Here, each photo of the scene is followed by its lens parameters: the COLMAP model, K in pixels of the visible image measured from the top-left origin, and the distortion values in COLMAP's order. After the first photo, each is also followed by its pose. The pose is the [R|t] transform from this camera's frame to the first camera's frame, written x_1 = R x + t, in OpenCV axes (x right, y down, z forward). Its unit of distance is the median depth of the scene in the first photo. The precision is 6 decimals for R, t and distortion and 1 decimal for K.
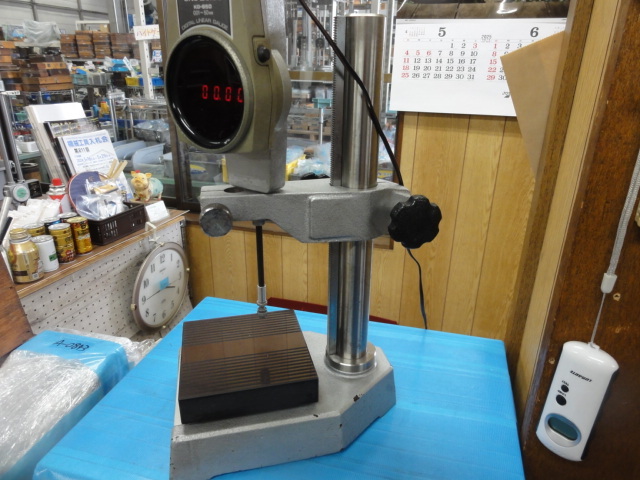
lens RADIAL K [[454.5, 0, 323.6], [0, 454.5, 239.0], [0, 0, 1]] dist [-0.001324, 0.002019]
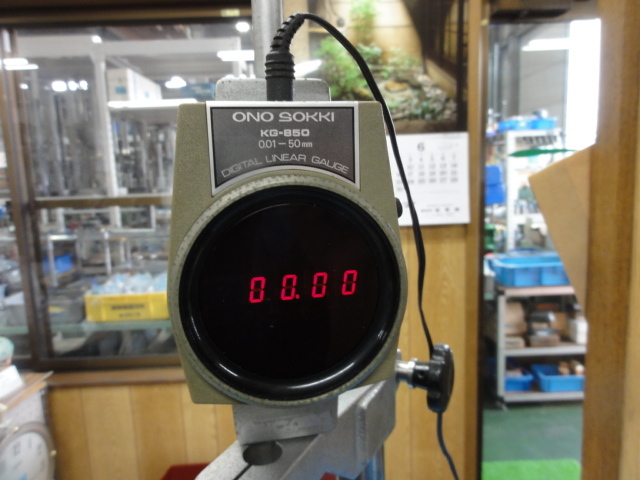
lens RADIAL K [[455.5, 0, 321.2], [0, 455.5, 235.4], [0, 0, 1]] dist [-0.002980, 0.003214]
pose [[0.952759, -0.093798, 0.288880, -0.072961], [0.160252, 0.963202, -0.215781, -0.057322], [-0.258010, 0.251881, 0.932731, 0.110487]]
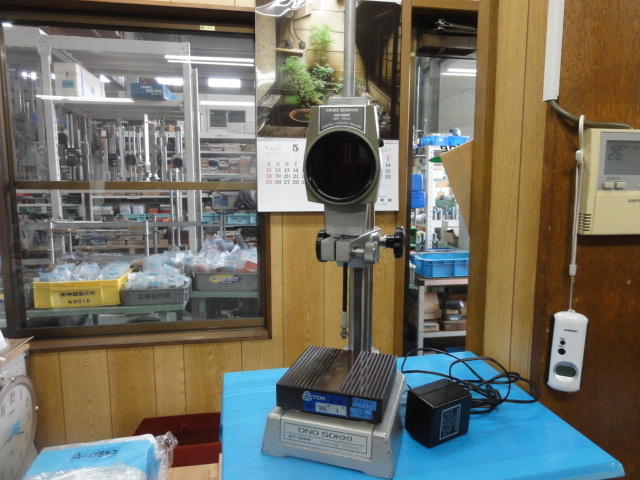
lens RADIAL K [[454.5, 0, 323.6], [0, 454.5, 239.0], [0, 0, 1]] dist [-0.001324, 0.002019]
pose [[0.893249, -0.073451, 0.443521, -0.214286], [0.177820, 0.963833, -0.198510, 0.034159], [-0.412900, 0.256186, 0.874004, -0.034646]]
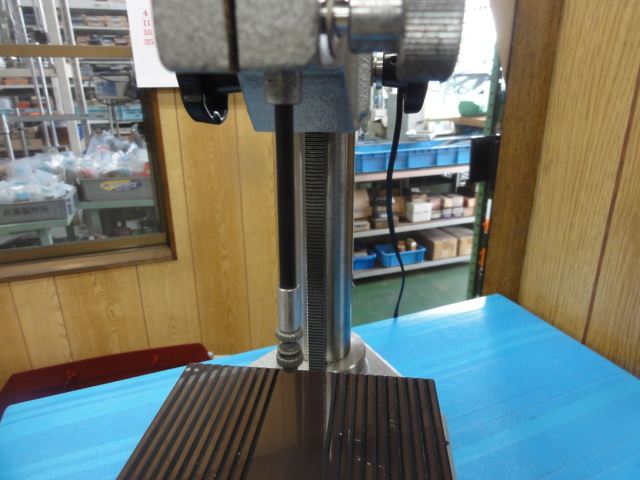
lens RADIAL K [[454.5, 0, 323.6], [0, 454.5, 239.0], [0, 0, 1]] dist [-0.001324, 0.002019]
pose [[0.798870, -0.226234, 0.557337, -0.095937], [0.238315, 0.969791, 0.052064, 0.008165], [-0.552280, 0.091229, 0.828652, 0.190706]]
